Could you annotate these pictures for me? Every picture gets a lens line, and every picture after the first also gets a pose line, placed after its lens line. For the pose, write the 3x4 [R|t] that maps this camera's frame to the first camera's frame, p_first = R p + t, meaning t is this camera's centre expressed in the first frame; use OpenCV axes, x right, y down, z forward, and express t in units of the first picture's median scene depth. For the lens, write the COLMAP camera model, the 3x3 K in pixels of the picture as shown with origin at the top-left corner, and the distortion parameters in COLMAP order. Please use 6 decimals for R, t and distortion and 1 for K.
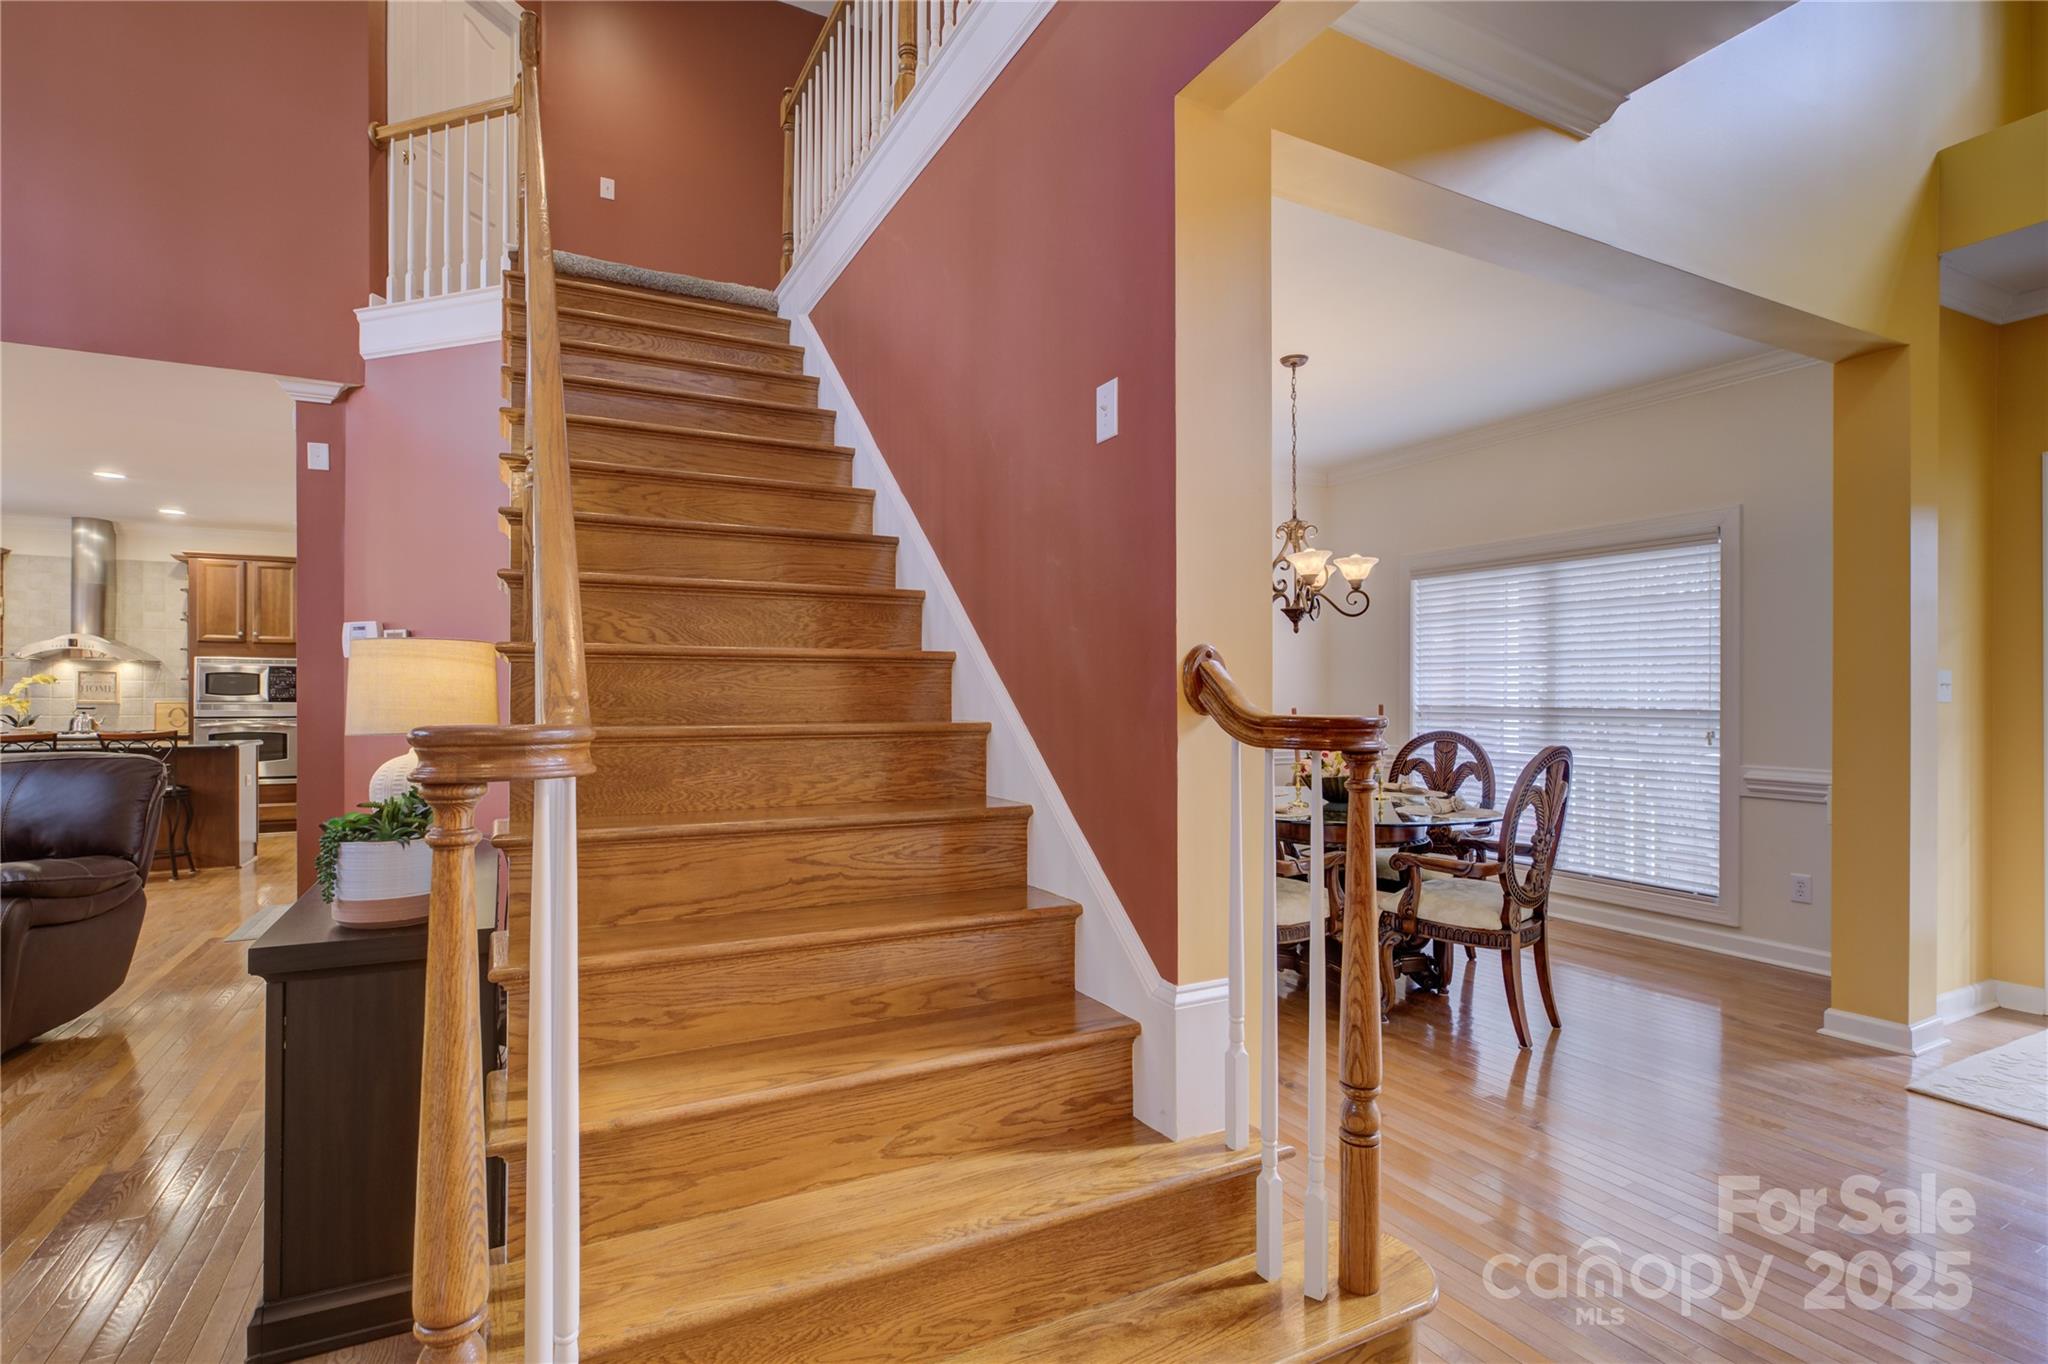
lens RADIAL K [[952.7, 0, 1029.9], [0, 952.7, 689.7], [0, 0, 1]] dist [-0.008309, -0.000603]
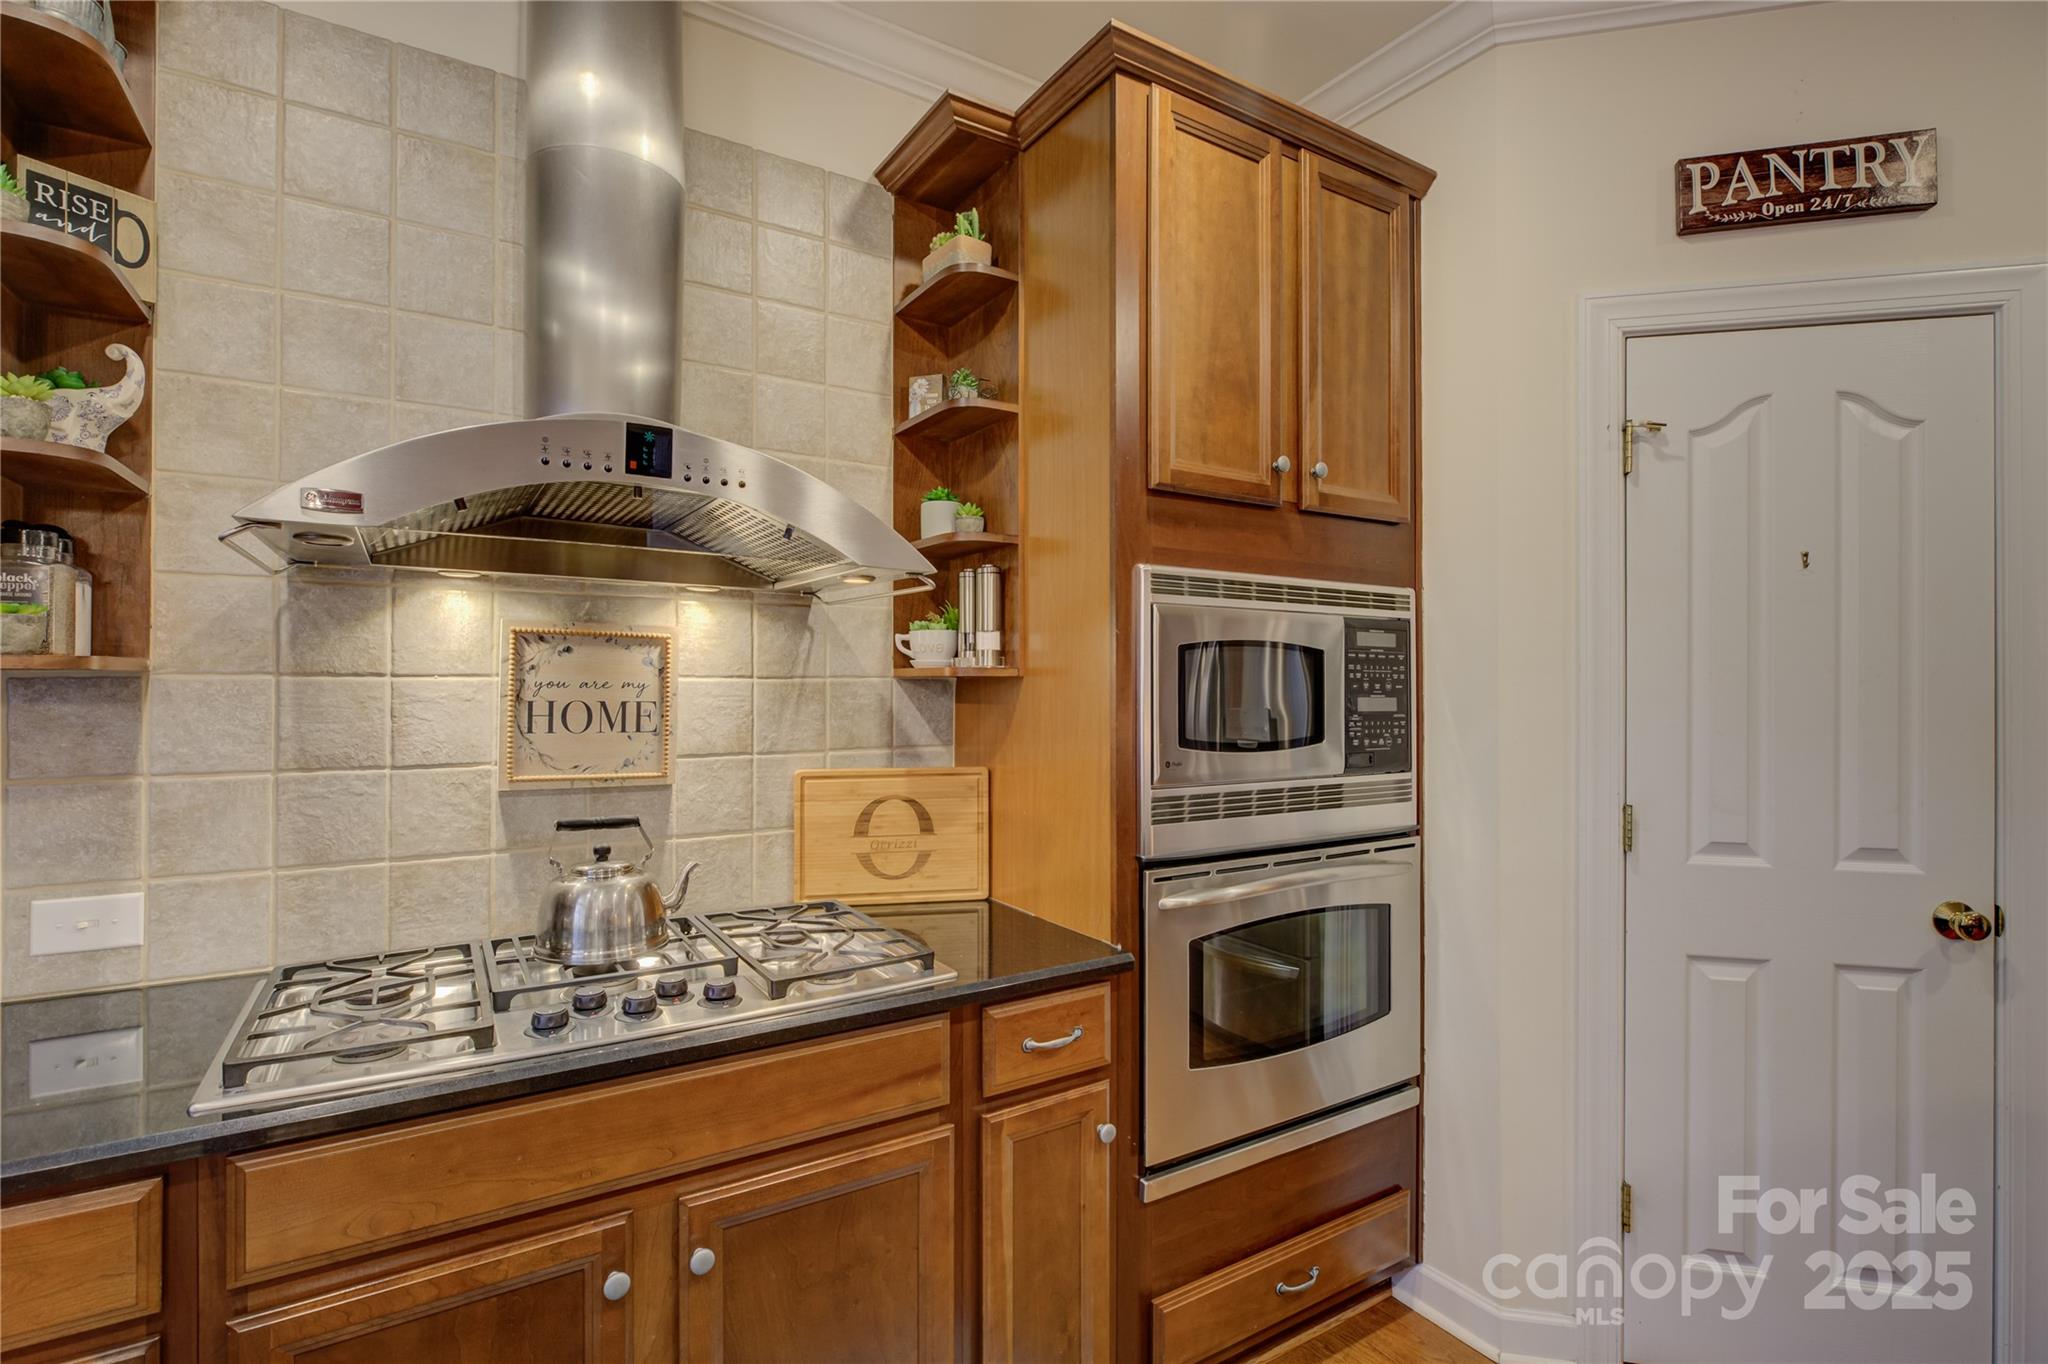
lens RADIAL K [[952.7, 0, 1015.7], [0, 952.7, 679.9], [0, 0, 1]] dist [-0.008309, -0.000603]
pose [[0.998050, 0.004620, 0.062255, -0.896199], [-0.004468, 0.999987, -0.002570, -0.008926], [-0.062266, 0.002287, 0.998057, 0.775999]]
